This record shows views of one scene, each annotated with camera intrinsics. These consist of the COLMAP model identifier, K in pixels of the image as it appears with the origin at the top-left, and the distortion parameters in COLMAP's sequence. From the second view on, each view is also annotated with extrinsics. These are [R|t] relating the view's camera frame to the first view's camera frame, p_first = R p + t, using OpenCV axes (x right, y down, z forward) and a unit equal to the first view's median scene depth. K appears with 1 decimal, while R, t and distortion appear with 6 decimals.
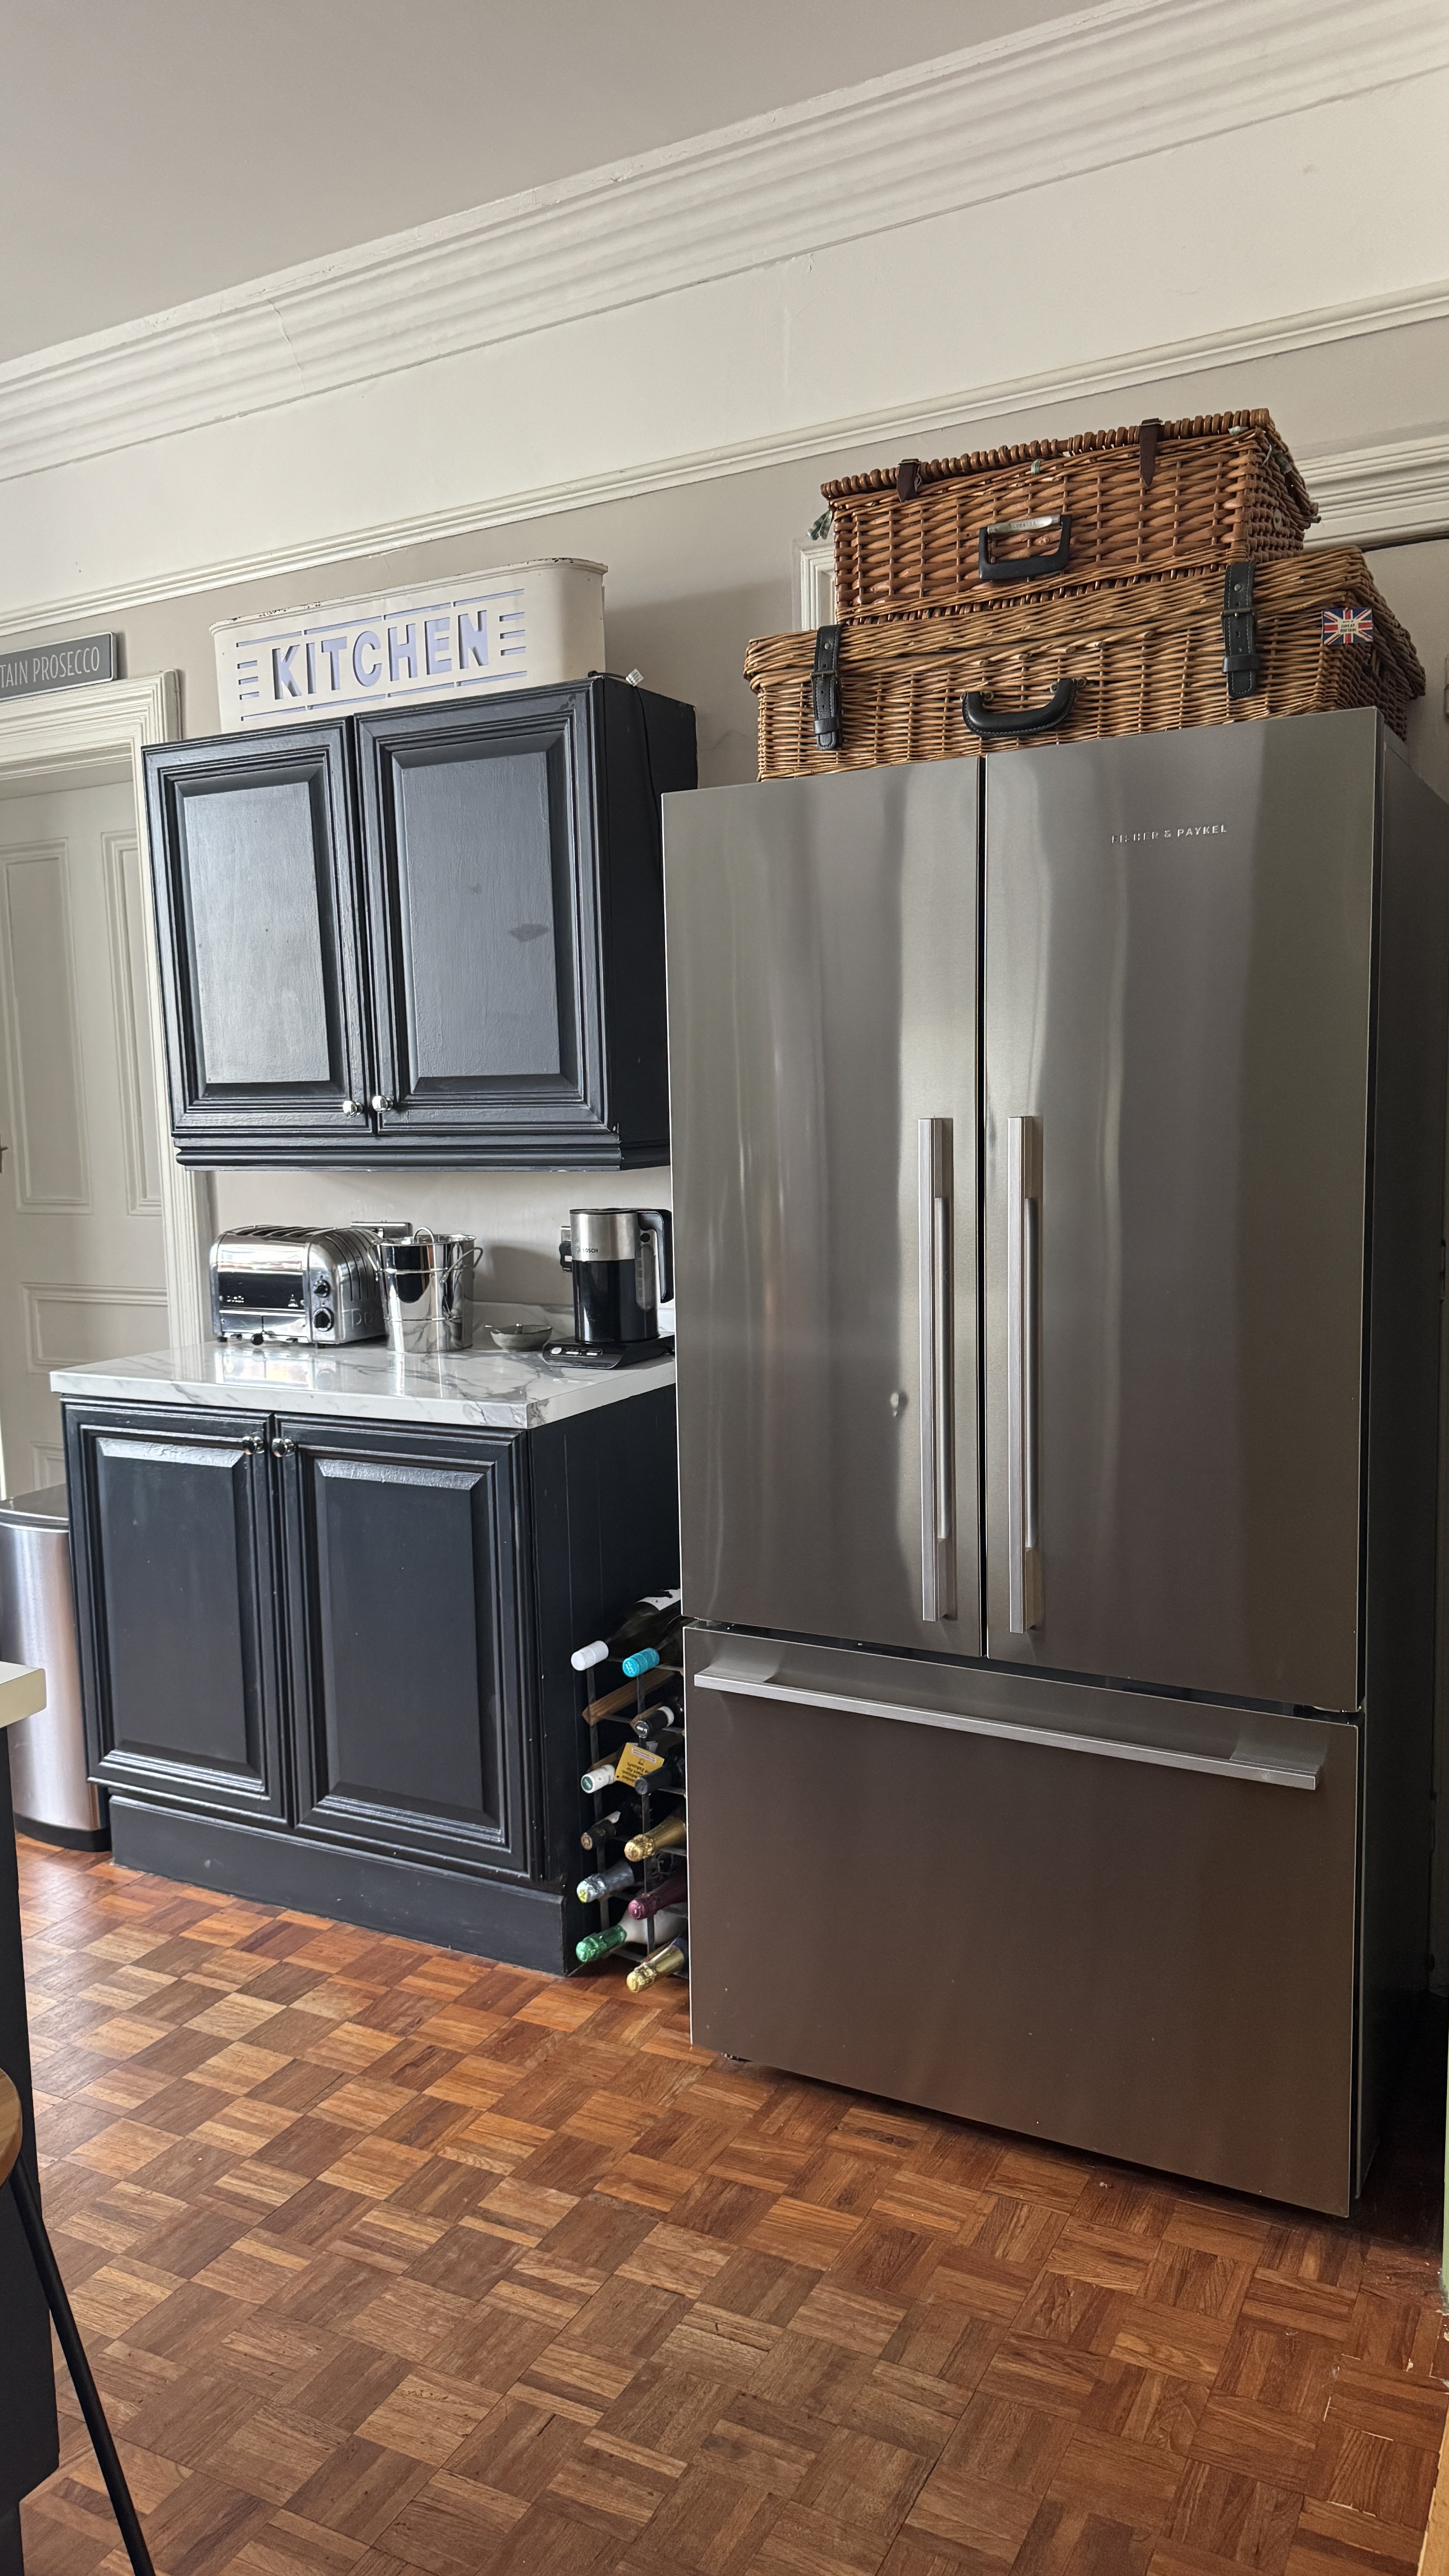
lens RADIAL K [[1834.1, 0, 724.5], [0, 1834.1, 1288.0], [0, 0, 1]] dist [0.035205, -0.037820]
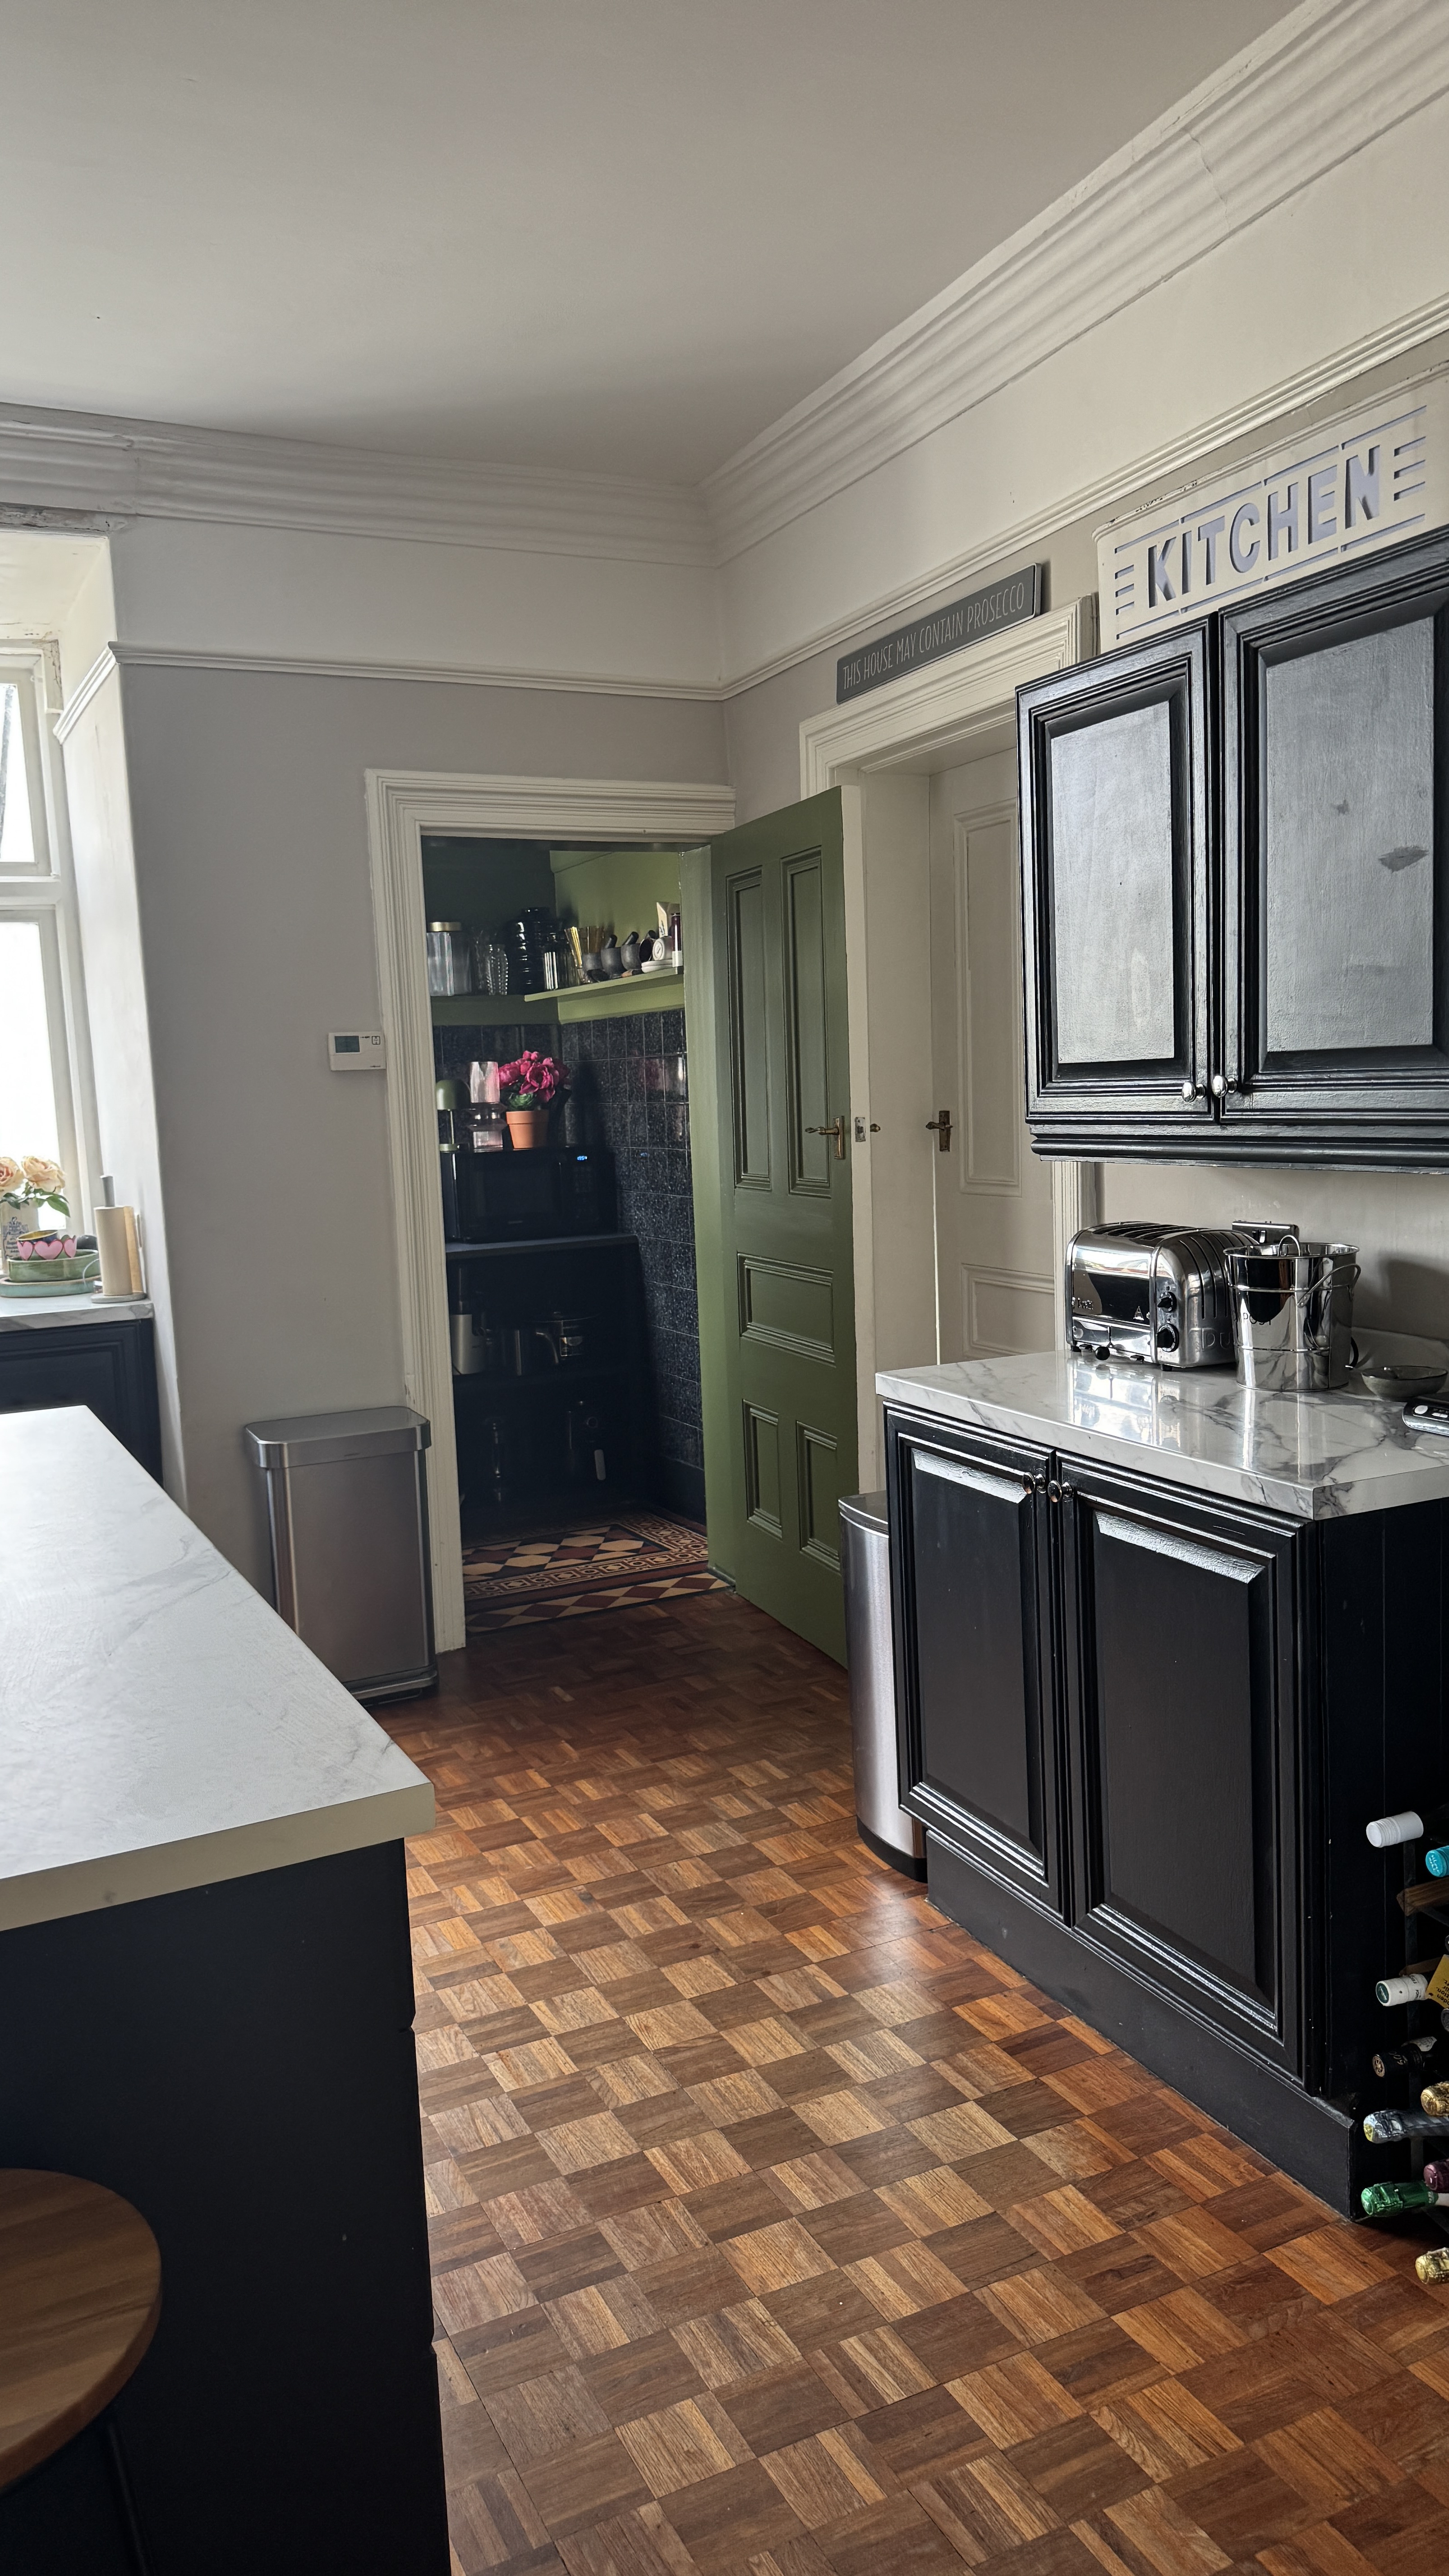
lens RADIAL K [[1834.1, 0, 724.5], [0, 1834.1, 1288.0], [0, 0, 1]] dist [0.035205, -0.037820]
pose [[0.804363, 0.060474, -0.591053, 0.127323], [-0.043626, 0.998133, 0.042754, -0.035876], [0.592535, -0.008604, 0.805499, 0.207804]]
